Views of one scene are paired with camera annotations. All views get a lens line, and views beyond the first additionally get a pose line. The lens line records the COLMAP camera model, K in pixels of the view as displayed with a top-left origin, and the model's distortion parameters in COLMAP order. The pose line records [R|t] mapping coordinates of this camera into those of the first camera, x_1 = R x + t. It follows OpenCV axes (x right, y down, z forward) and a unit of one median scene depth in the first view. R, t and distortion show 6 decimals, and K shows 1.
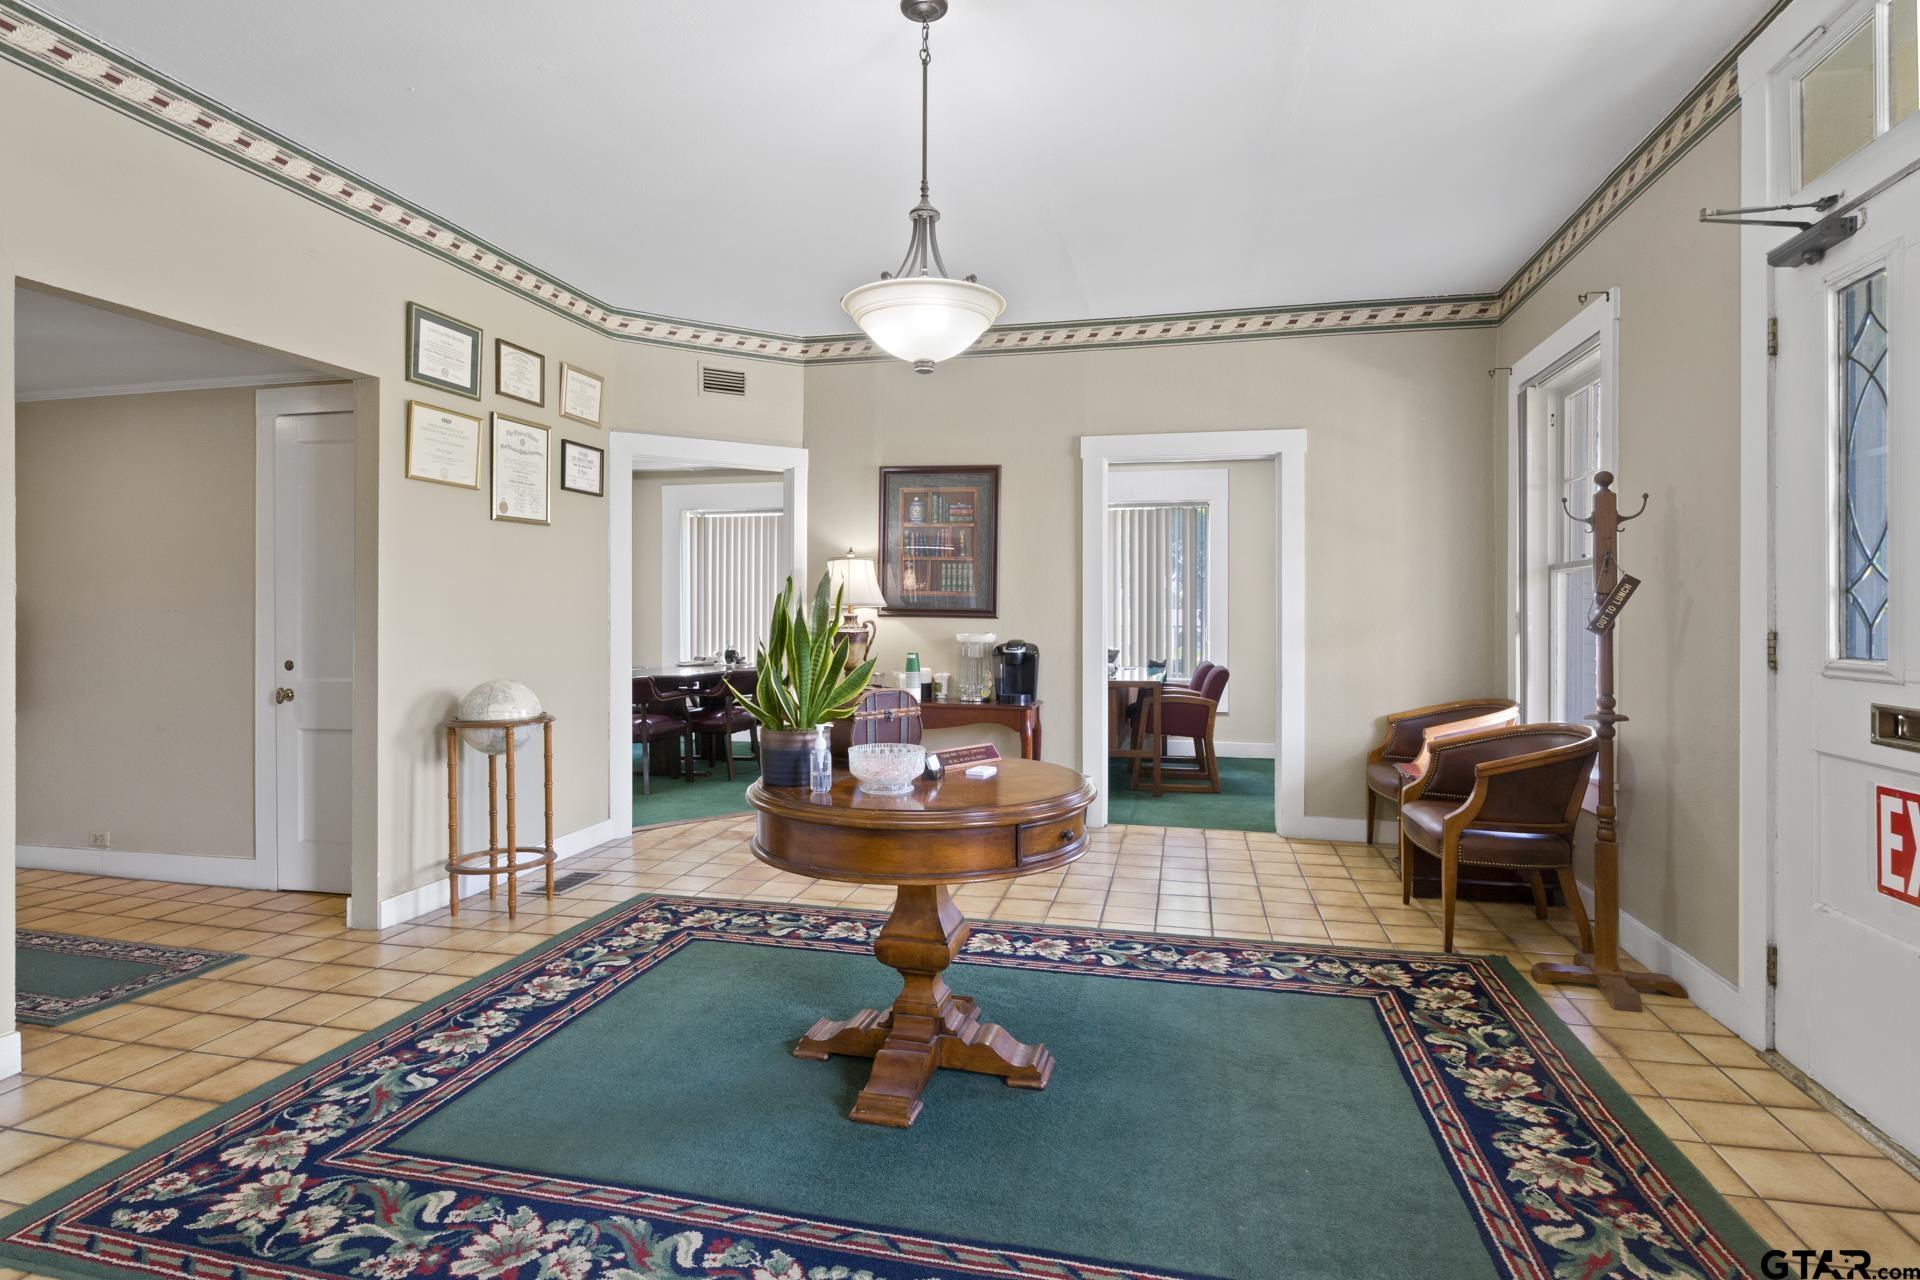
lens RADIAL K [[962.2, 0, 965.0], [0, 962.2, 621.2], [0, 0, 1]] dist [-0.010982, 0.000749]
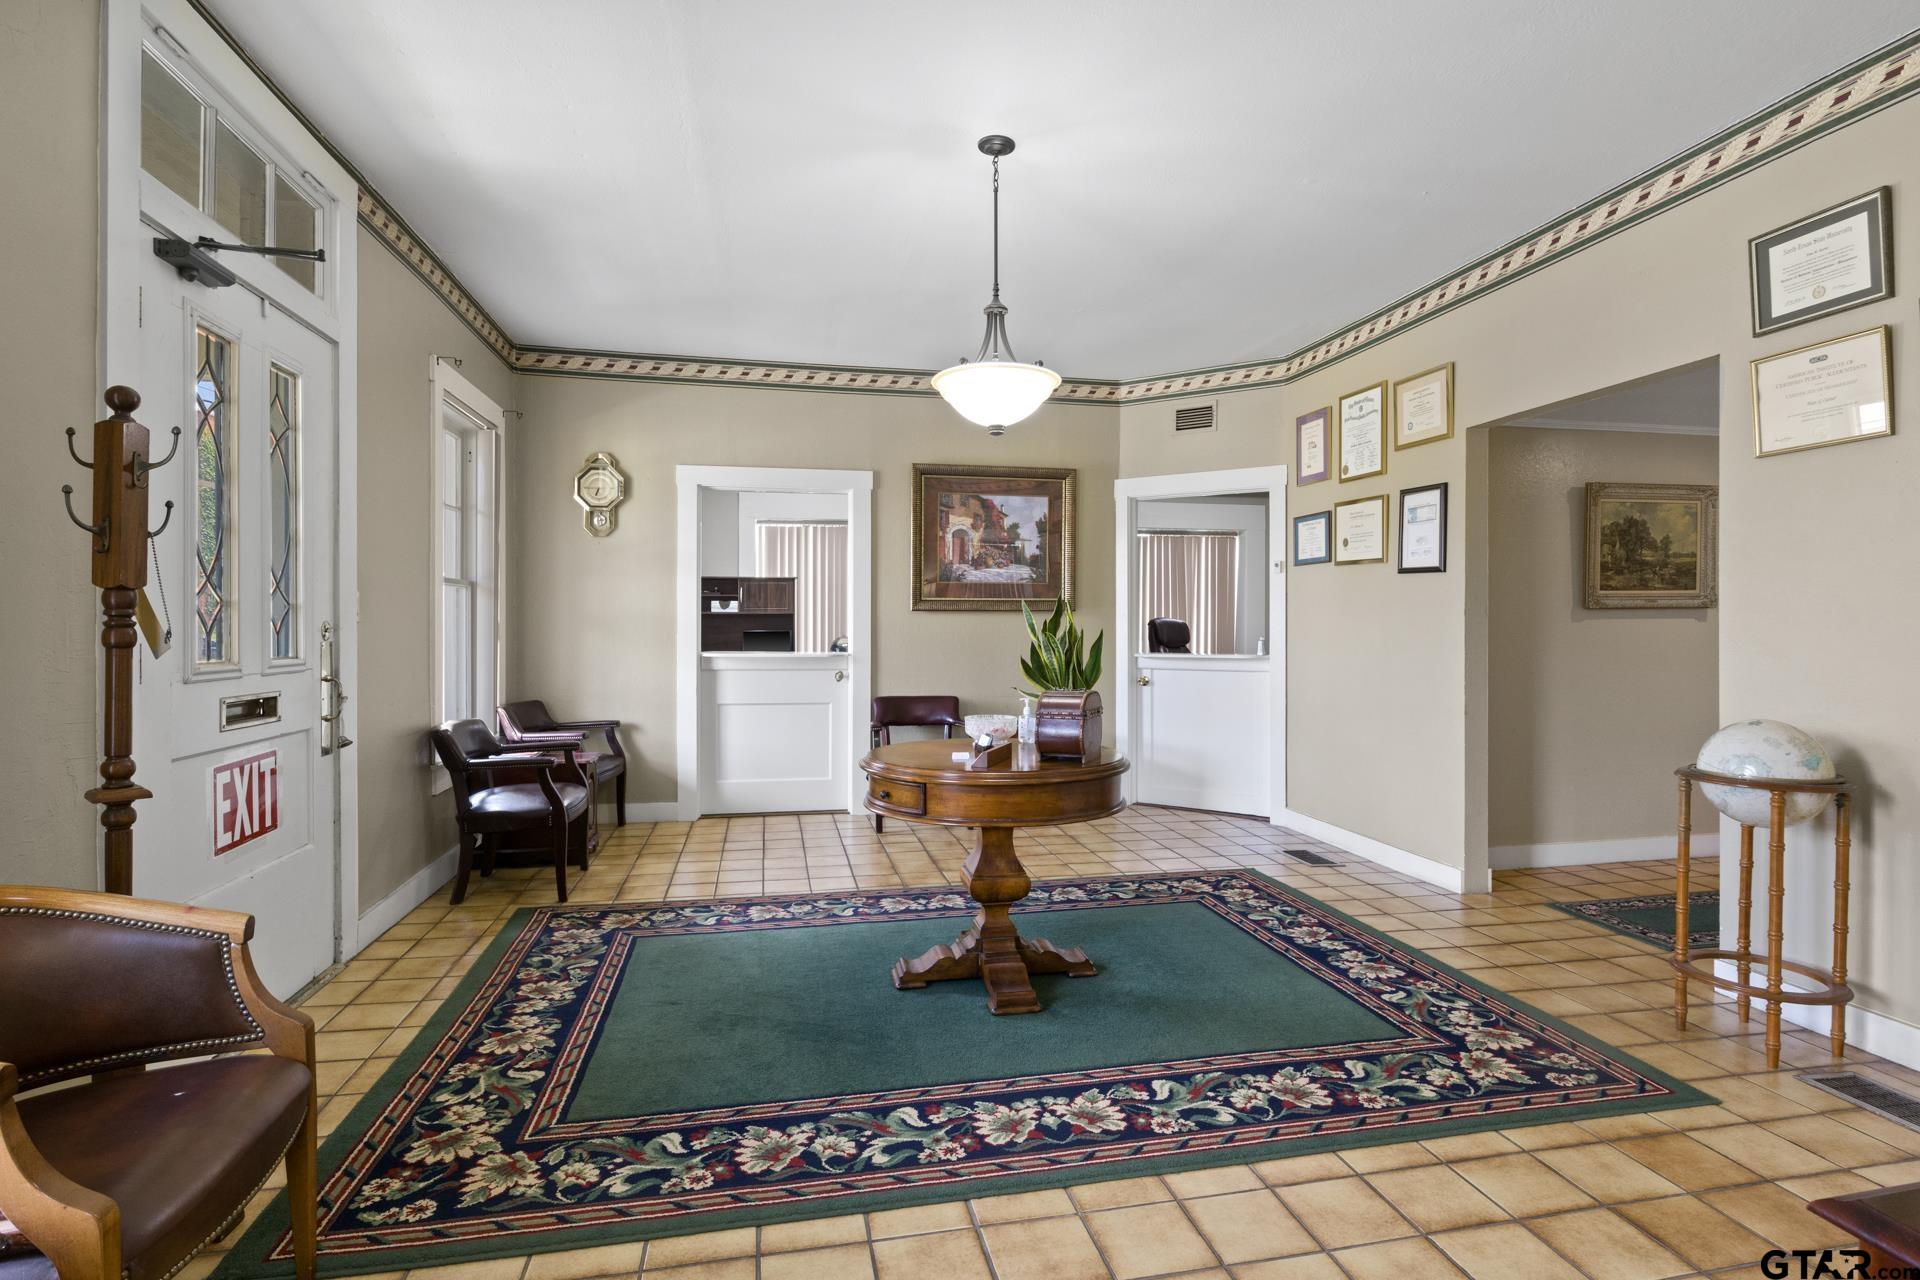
lens RADIAL K [[962.2, 0, 960.9], [0, 962.2, 634.5], [0, 0, 1]] dist [-0.010982, 0.000749]
pose [[-0.909240, 0.001513, -0.416270, 0.386254], [-0.005650, 0.999856, 0.015974, -0.011141], [0.416234, 0.016876, -0.909101, 1.562060]]
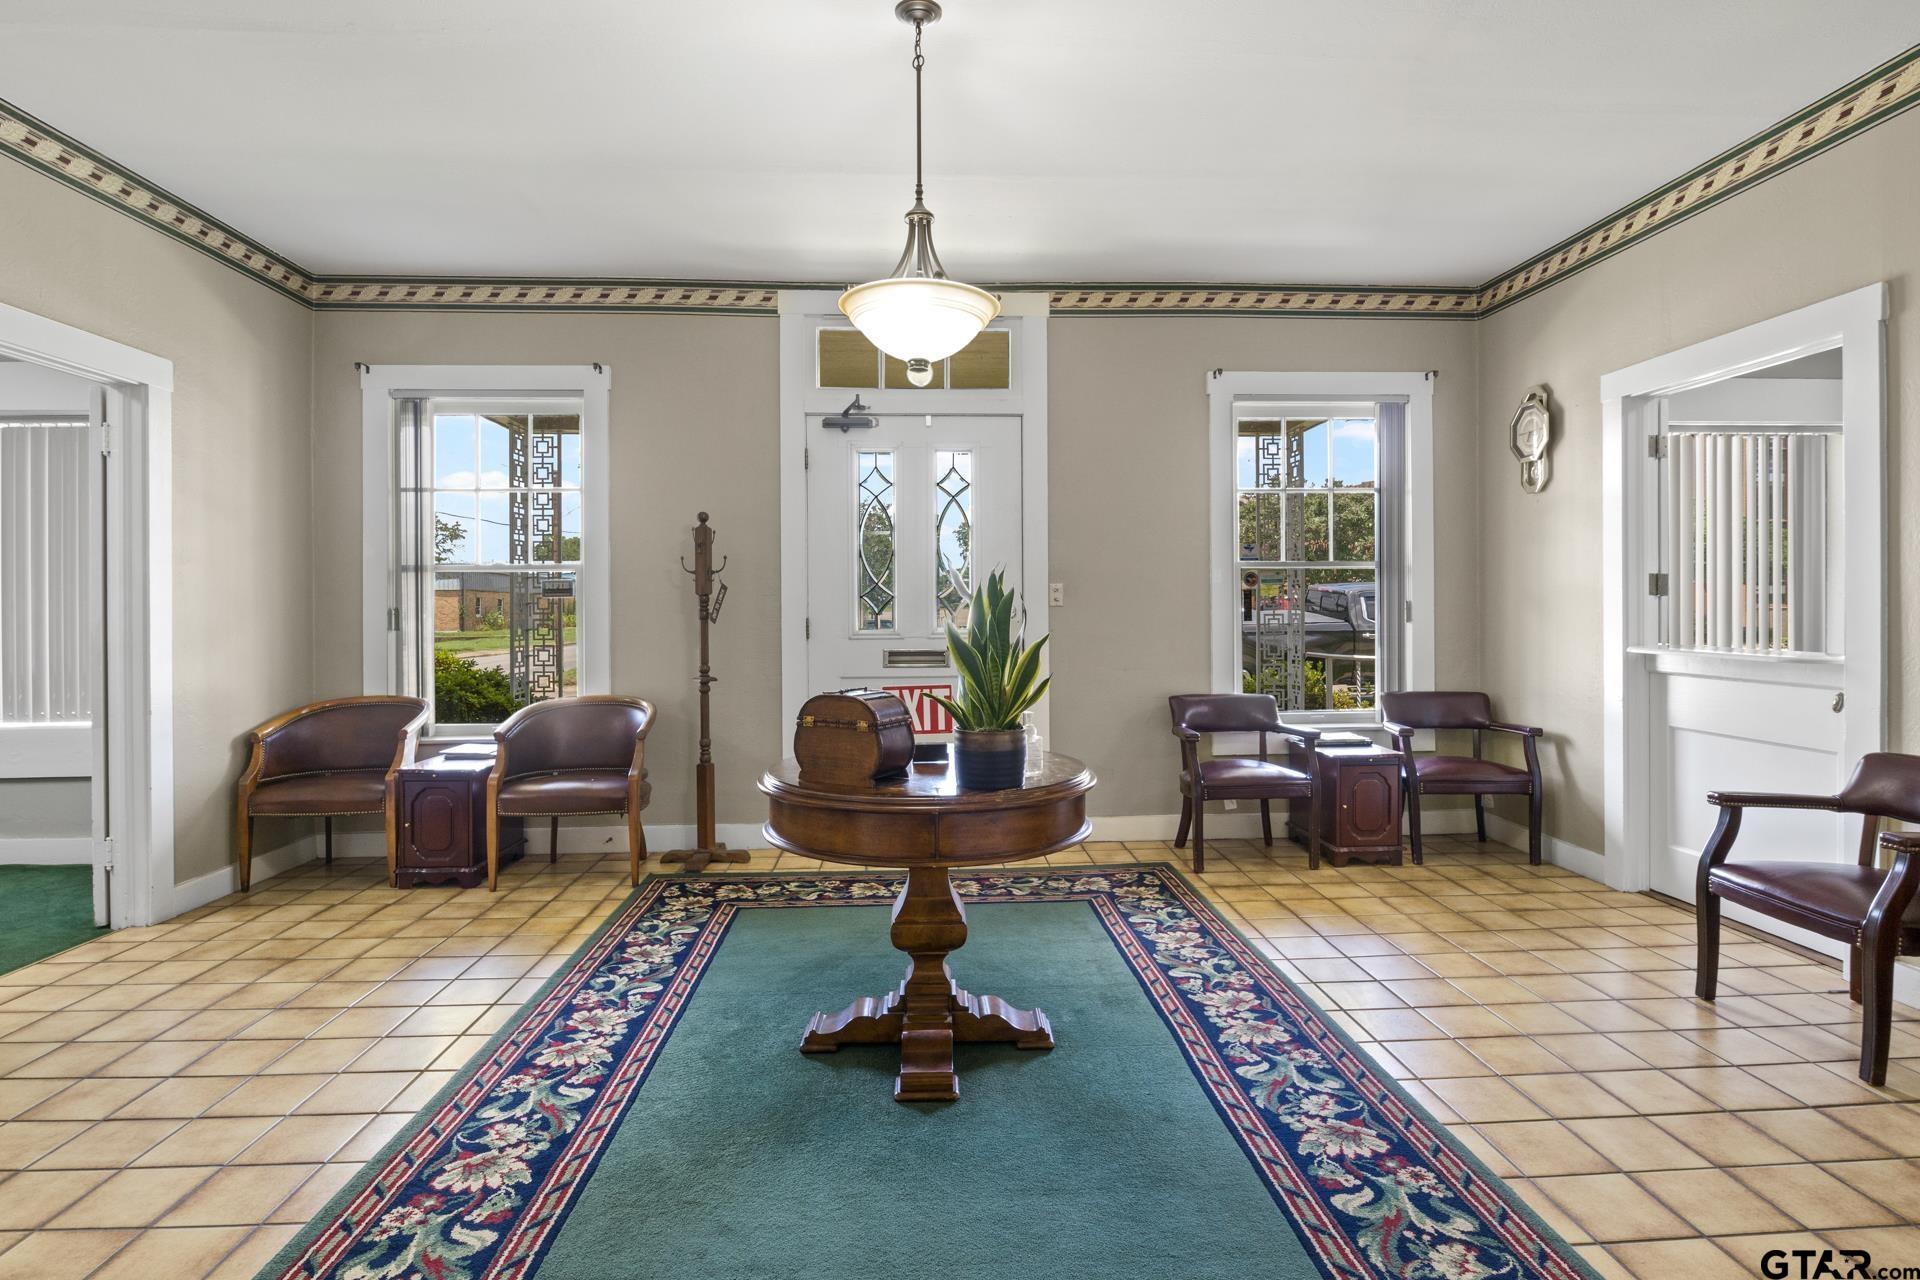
lens RADIAL K [[962.2, 0, 966.5], [0, 962.2, 615.0], [0, 0, 1]] dist [-0.010982, 0.000749]
pose [[-0.282734, -0.005550, 0.959182, -0.763239], [0.013063, 0.999868, 0.009636, -0.006047], [-0.959109, 0.015254, -0.282624, 0.910729]]
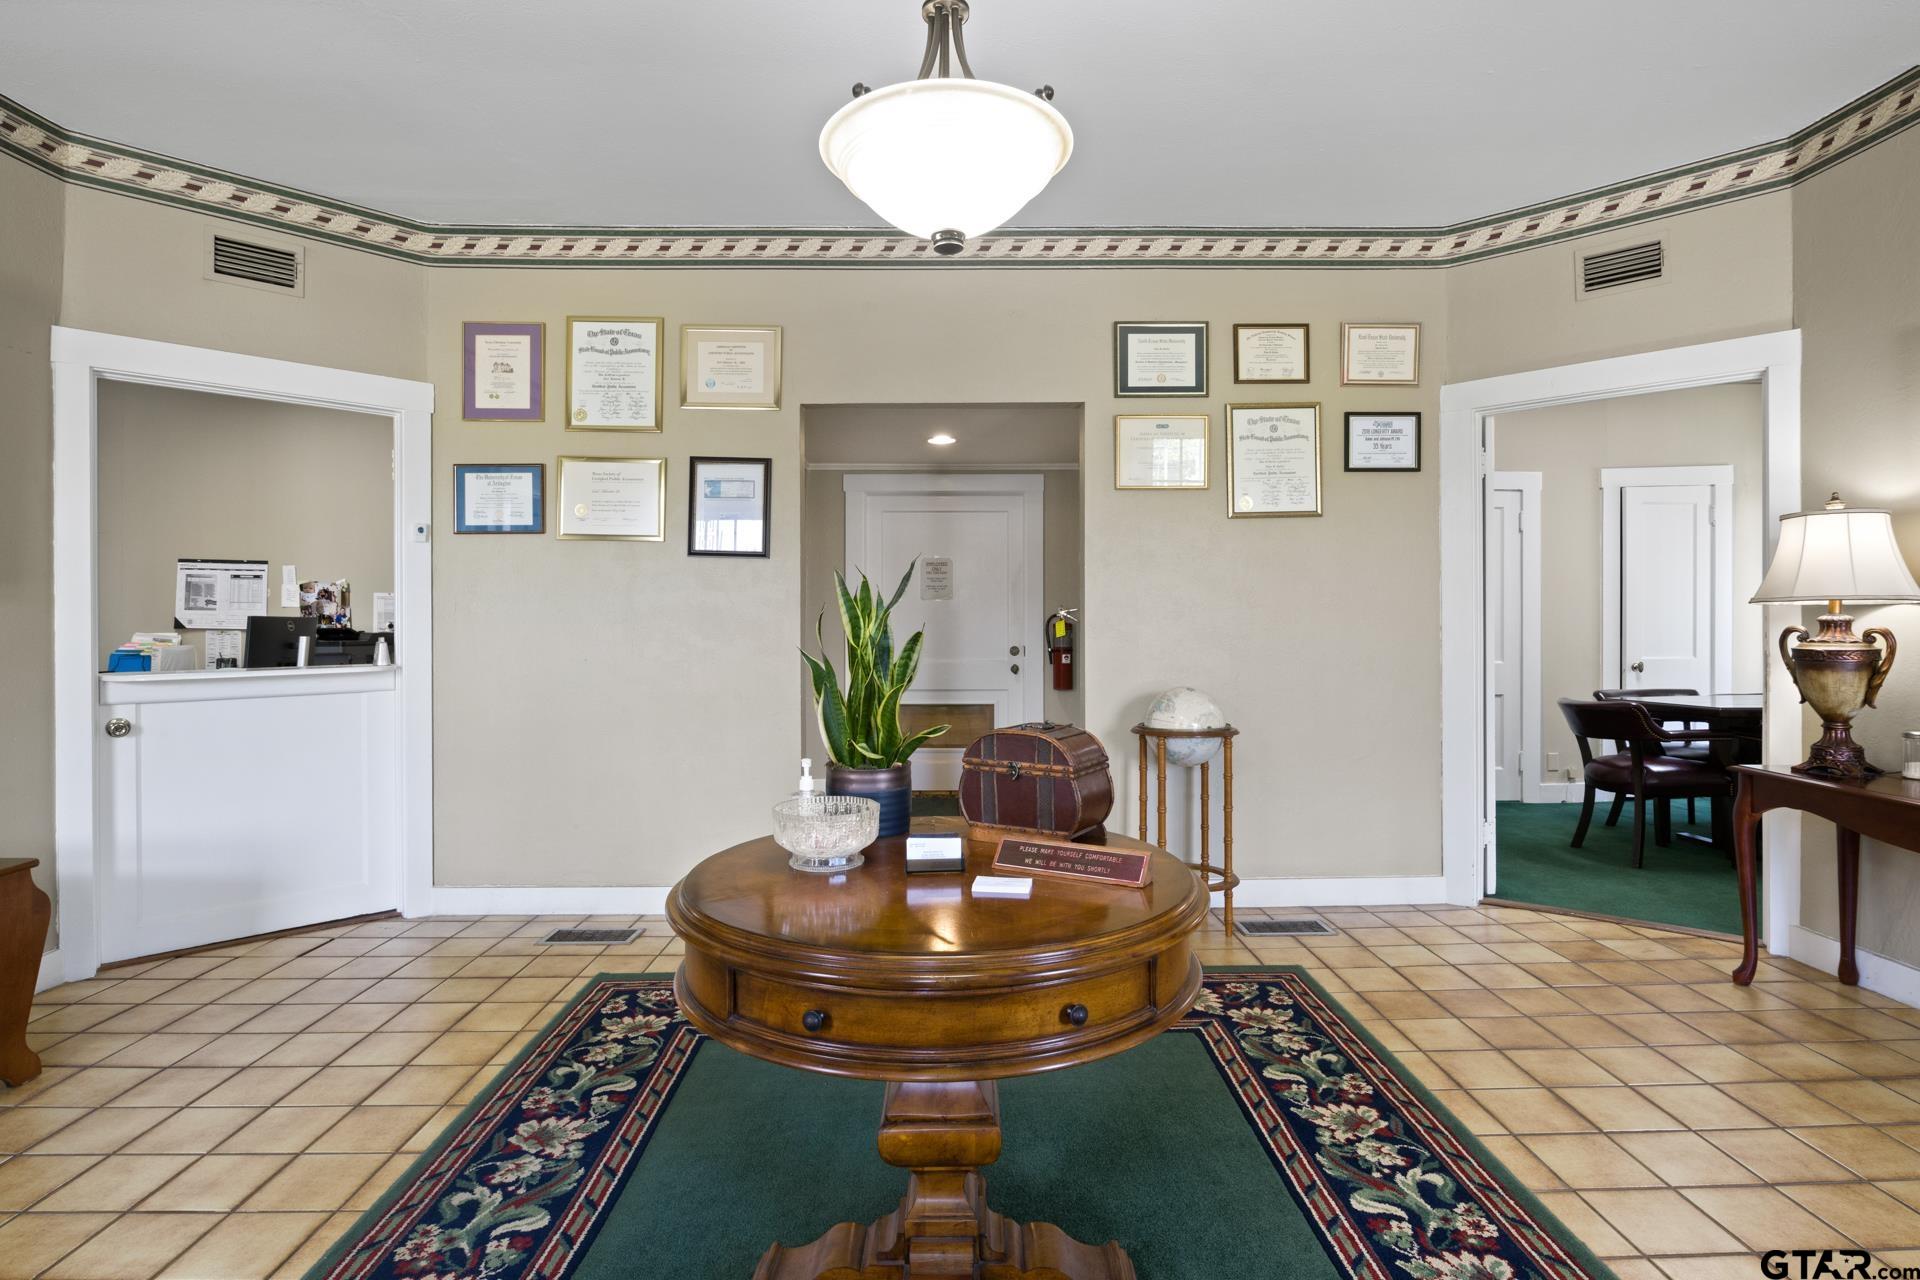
lens RADIAL K [[962.2, 0, 968.4], [0, 962.2, 621.6], [0, 0, 1]] dist [-0.010982, 0.000749]
pose [[0.248515, 0.002004, -0.968626, 0.434952], [-0.003802, 0.999992, 0.001094, -0.004558], [0.968621, 0.003411, 0.248520, 0.623130]]
